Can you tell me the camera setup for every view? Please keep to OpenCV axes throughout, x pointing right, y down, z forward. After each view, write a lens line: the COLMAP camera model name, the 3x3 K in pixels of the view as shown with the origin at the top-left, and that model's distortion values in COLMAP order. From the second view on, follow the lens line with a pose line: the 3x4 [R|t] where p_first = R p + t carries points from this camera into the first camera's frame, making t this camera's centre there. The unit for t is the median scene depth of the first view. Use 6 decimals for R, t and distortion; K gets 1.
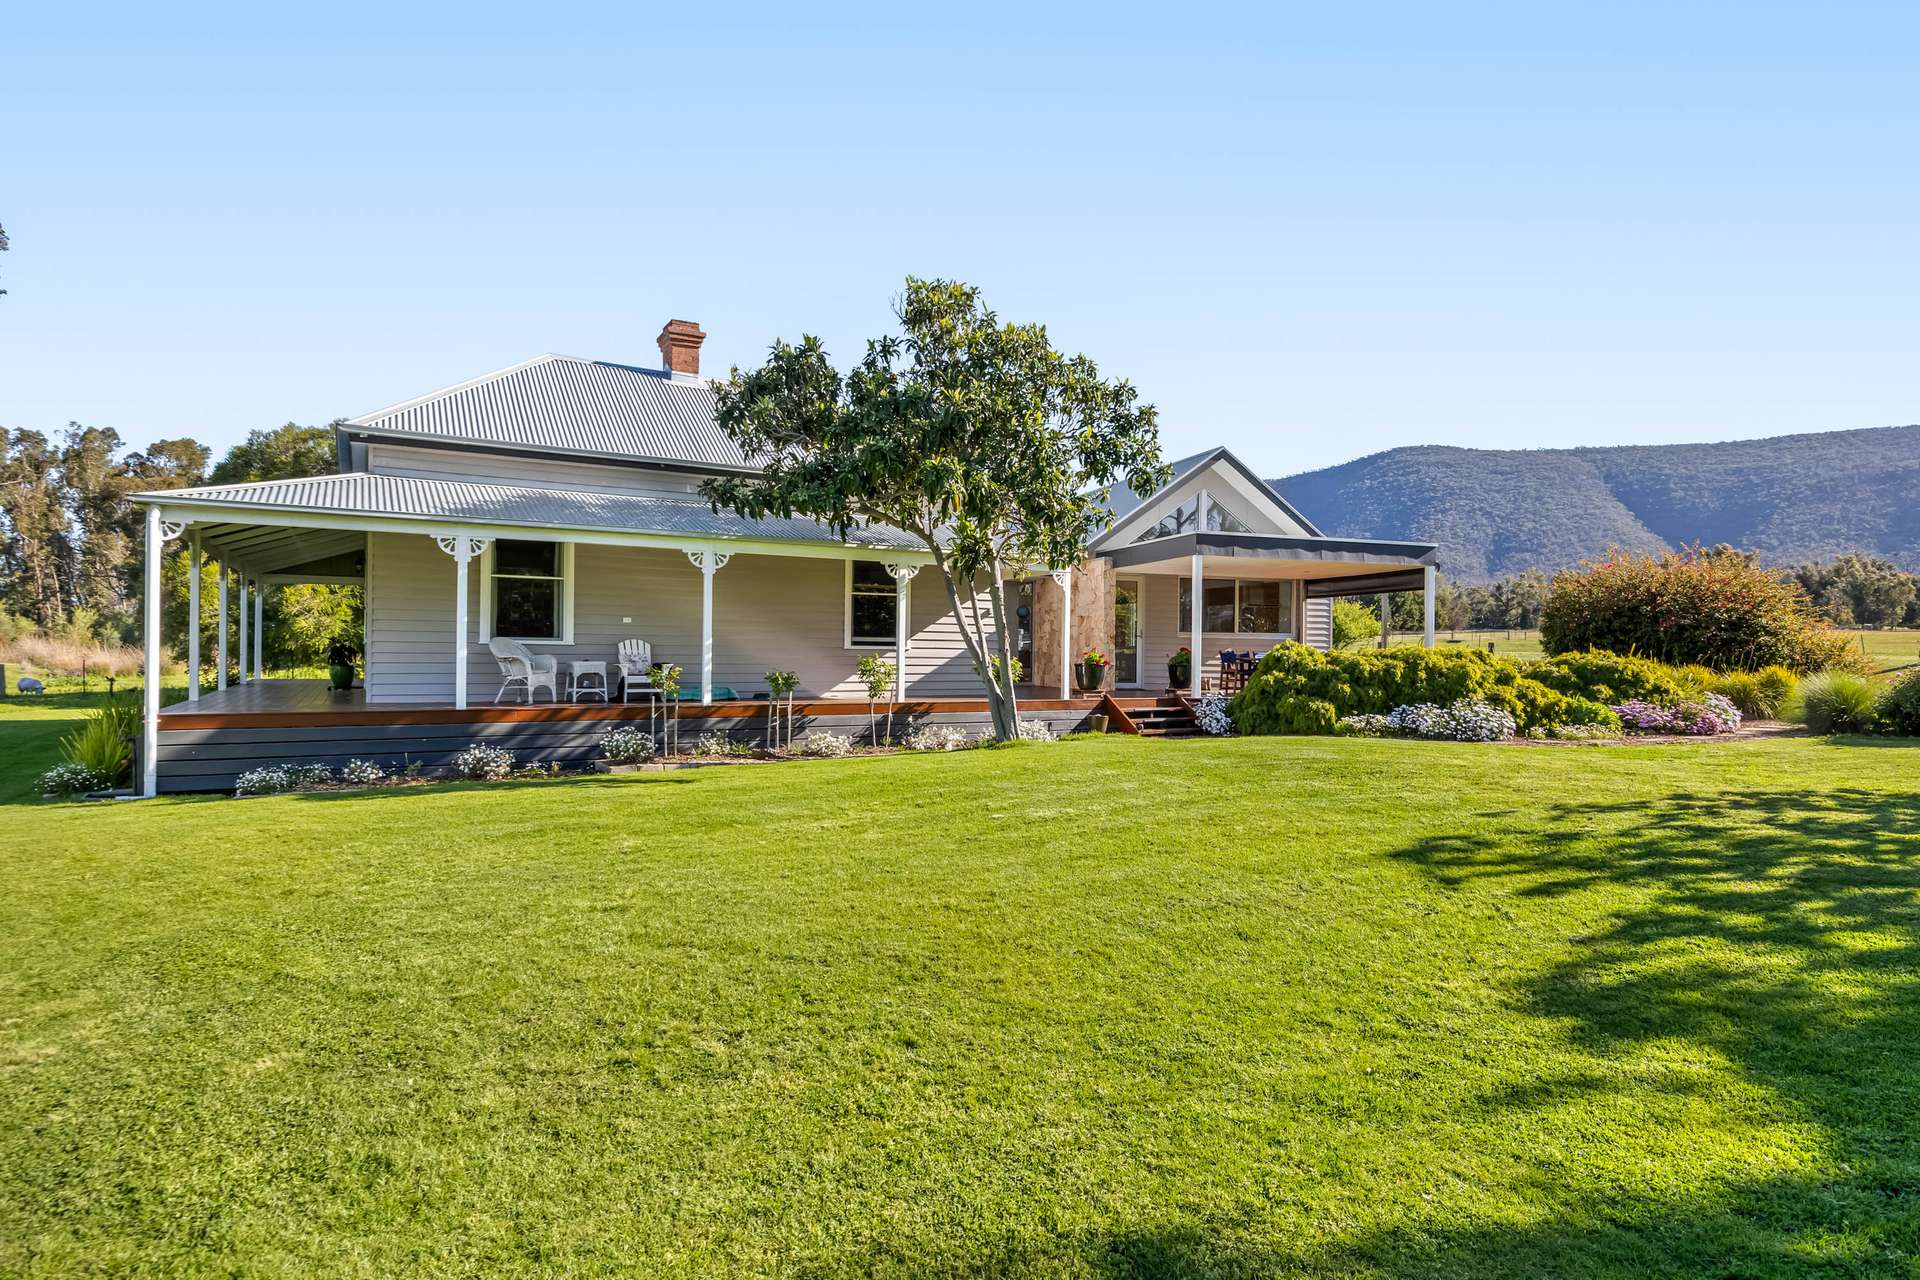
lens RADIAL K [[1058.7, 0, 960.7], [0, 1058.7, 642.3], [0, 0, 1]] dist [0.003070, 0.000102]
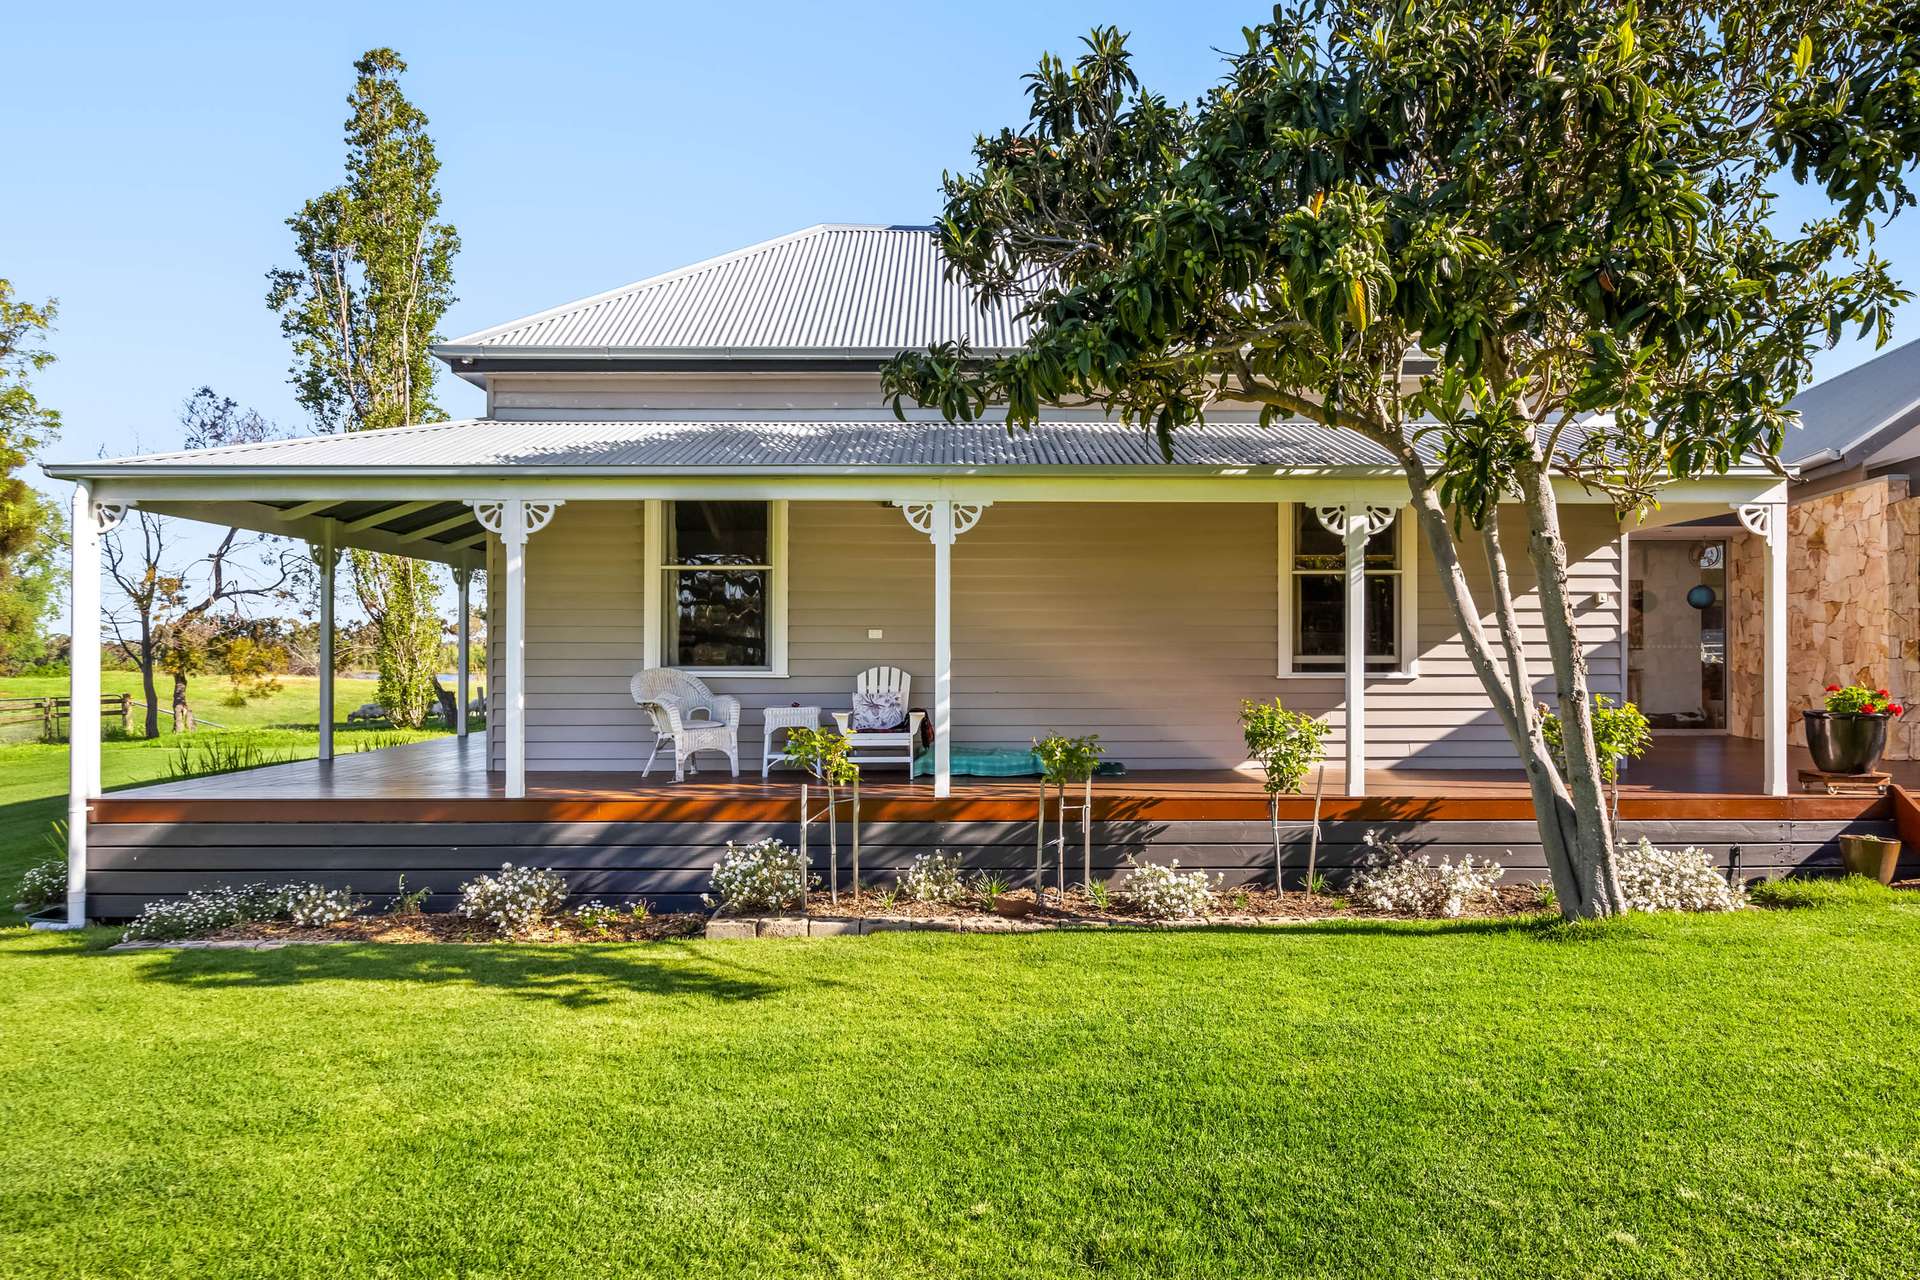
lens RADIAL K [[1240.5, 0, 971.4], [0, 1240.5, 645.8], [0, 0, 1]] dist [0.002176, -0.009362]
pose [[0.871329, -0.014883, -0.490474, 0.069127], [0.014501, 0.999884, -0.004580, -0.011261], [0.490486, -0.003122, 0.871444, 0.445167]]
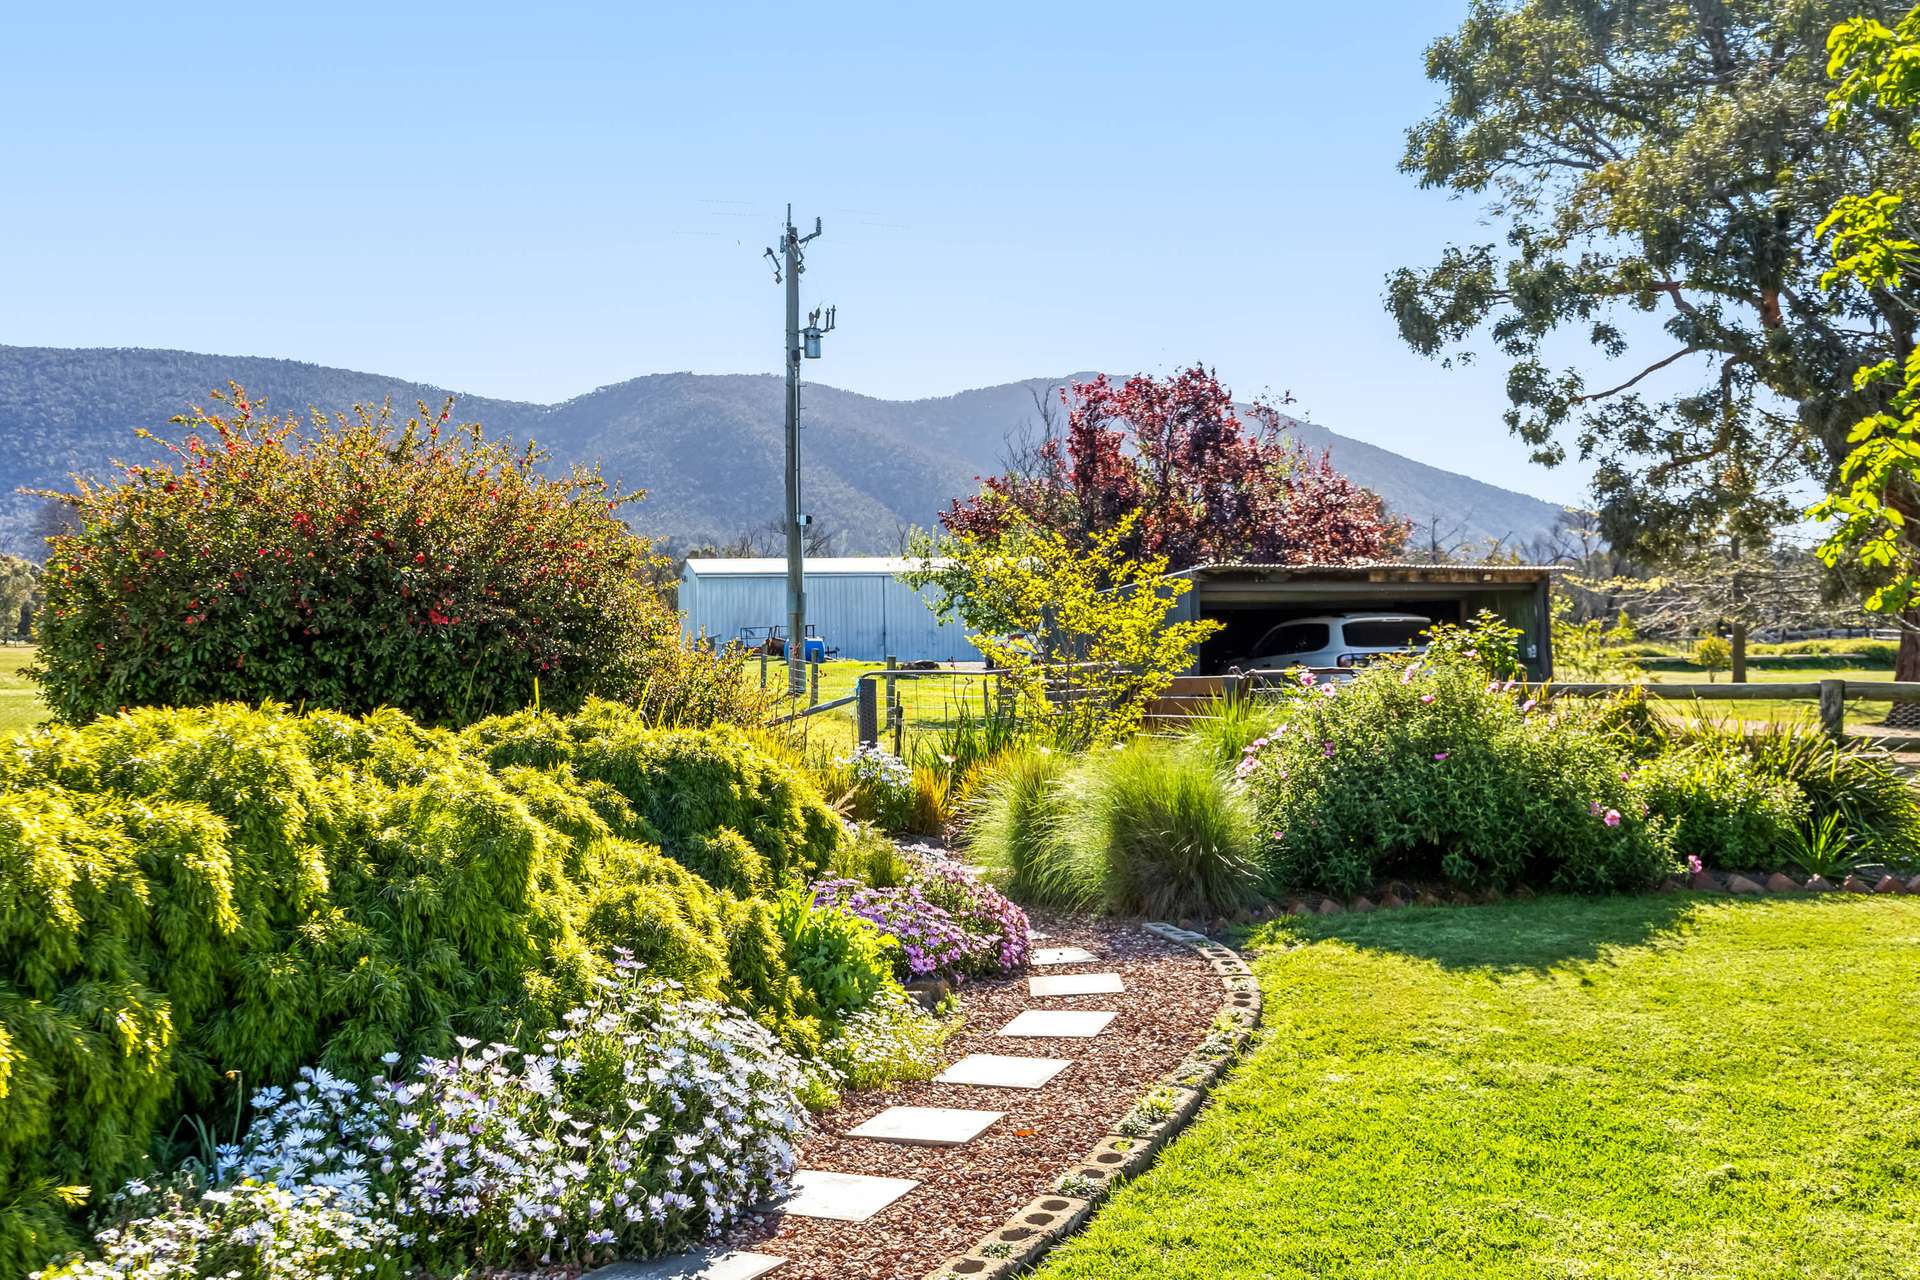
lens RADIAL K [[1870.6, 0, 961.4], [0, 1870.6, 632.7], [0, 0, 1]] dist [0.000272, 0.000000]
pose [[0.331626, 0.003154, 0.943406, 0.189891], [0.015444, 0.999842, -0.008772, -0.006120], [-0.943284, 0.017478, 0.331525, 0.876118]]
